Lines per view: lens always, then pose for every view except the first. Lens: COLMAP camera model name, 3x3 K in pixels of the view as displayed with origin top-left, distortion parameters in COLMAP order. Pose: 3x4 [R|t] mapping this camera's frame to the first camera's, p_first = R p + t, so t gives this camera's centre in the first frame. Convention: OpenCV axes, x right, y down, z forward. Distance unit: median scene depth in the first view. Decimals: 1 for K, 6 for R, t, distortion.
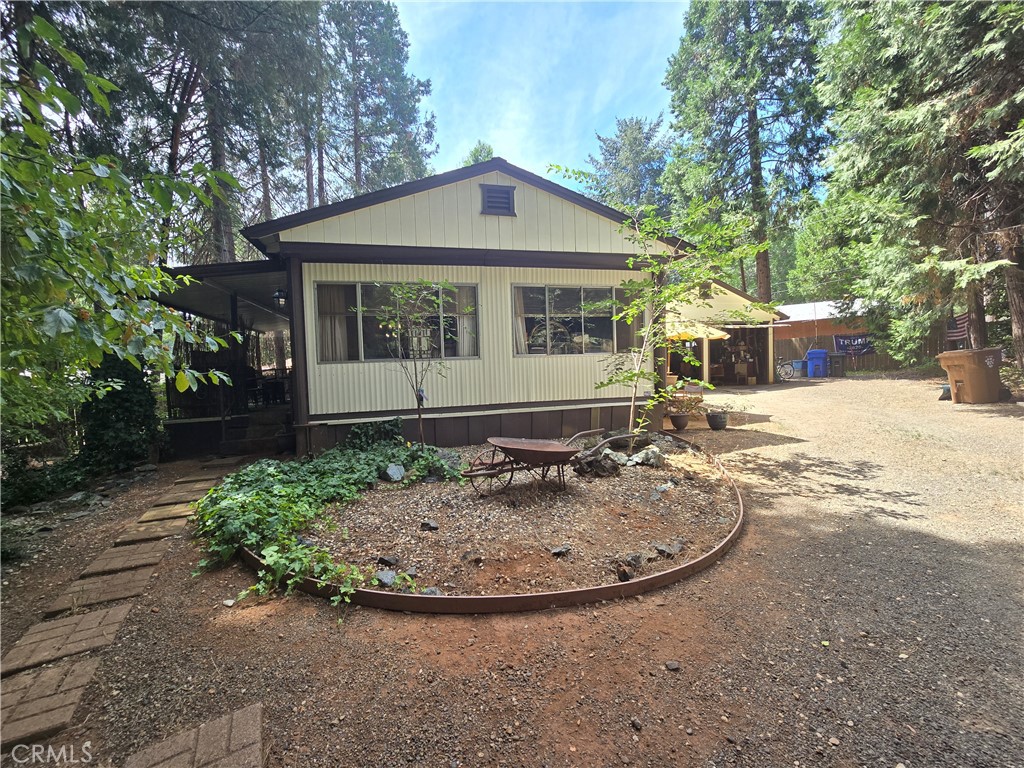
lens RADIAL K [[411.2, 0, 508.7], [0, 411.2, 382.6], [0, 0, 1]] dist [-0.011582, 0.000158]
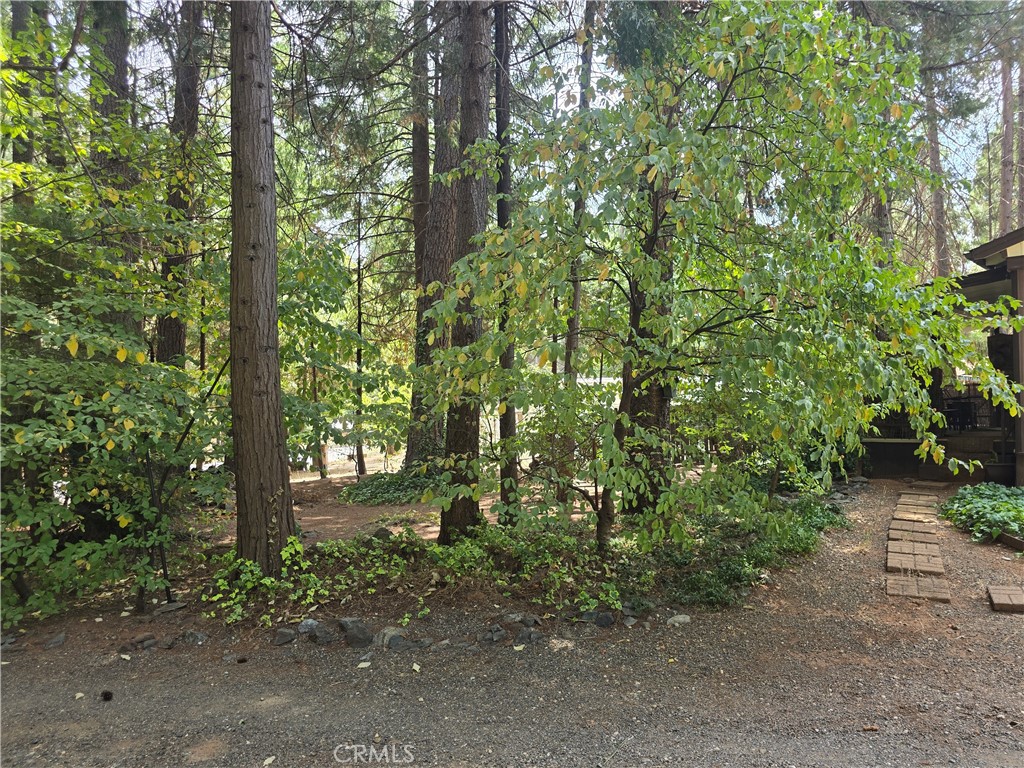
lens RADIAL K [[682.3, 0, 523.1], [0, 682.3, 377.1], [0, 0, 1]] dist [0.038824, -0.037094]
pose [[0.512976, 0.001465, -0.858401, 0.211160], [-0.026347, 0.999554, -0.014039, -0.013346], [0.857998, 0.029818, 0.512786, -0.685572]]
